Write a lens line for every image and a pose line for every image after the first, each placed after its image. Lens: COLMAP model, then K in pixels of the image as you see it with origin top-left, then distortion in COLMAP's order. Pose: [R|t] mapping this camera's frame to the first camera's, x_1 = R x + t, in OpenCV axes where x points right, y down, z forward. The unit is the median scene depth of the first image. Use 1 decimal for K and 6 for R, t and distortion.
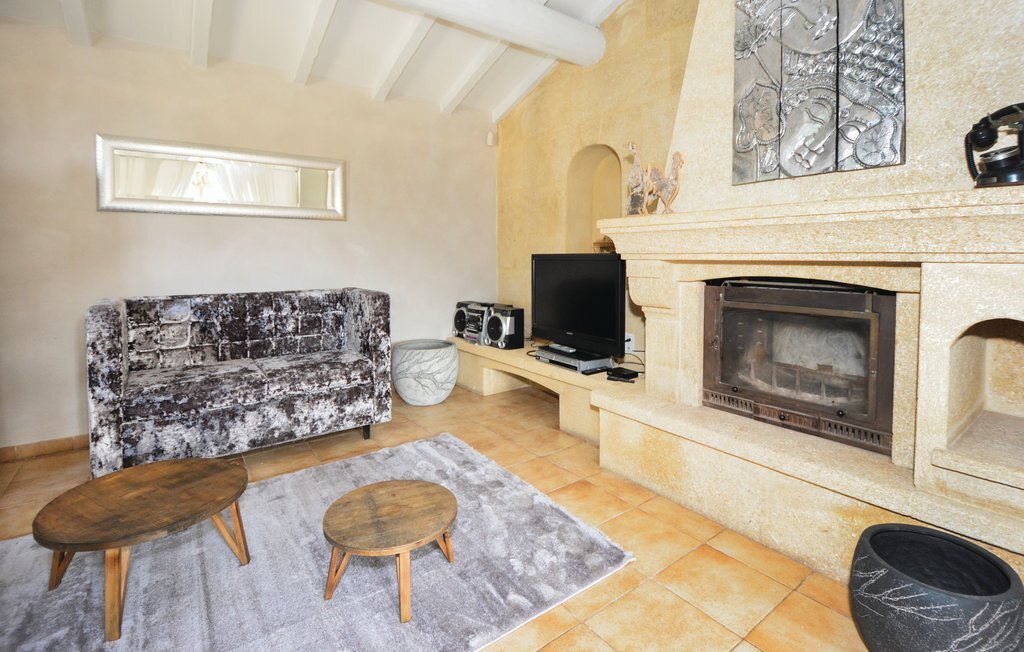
lens RADIAL K [[474.1, 0, 511.6], [0, 474.1, 272.7], [0, 0, 1]] dist [-0.000011, -0.000021]
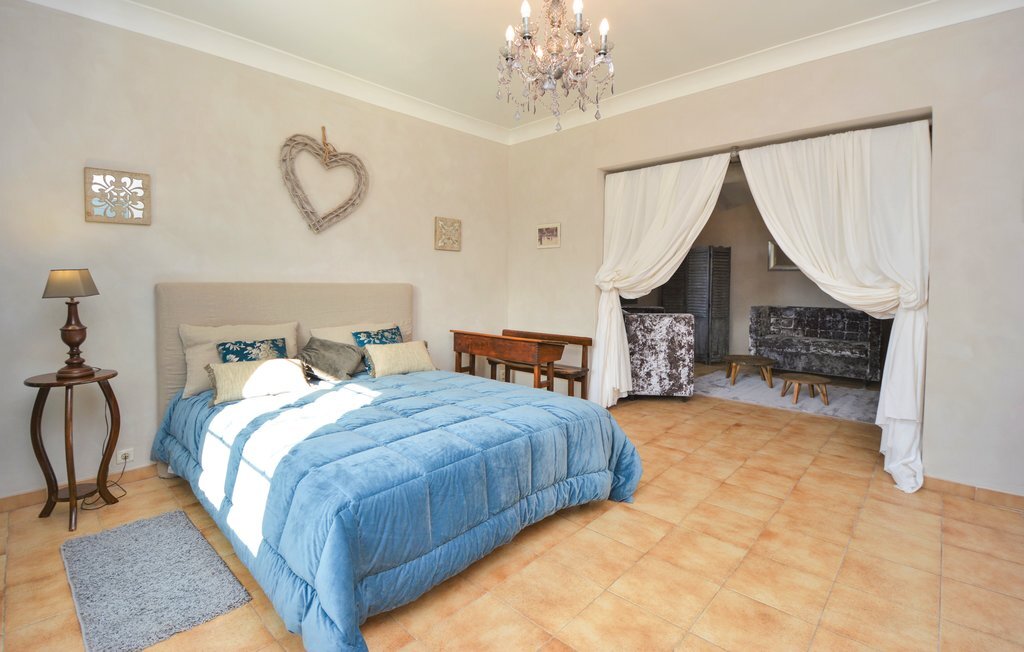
lens RADIAL K [[464.0, 0, 511.7], [0, 464.0, 296.2], [0, 0, 1]] dist [0.000184, 0.000020]
pose [[0.190728, 0.037289, -0.980934, 1.357051], [-0.035549, 0.998885, 0.031060, -0.026367], [0.980999, 0.028947, 0.191841, -0.843677]]
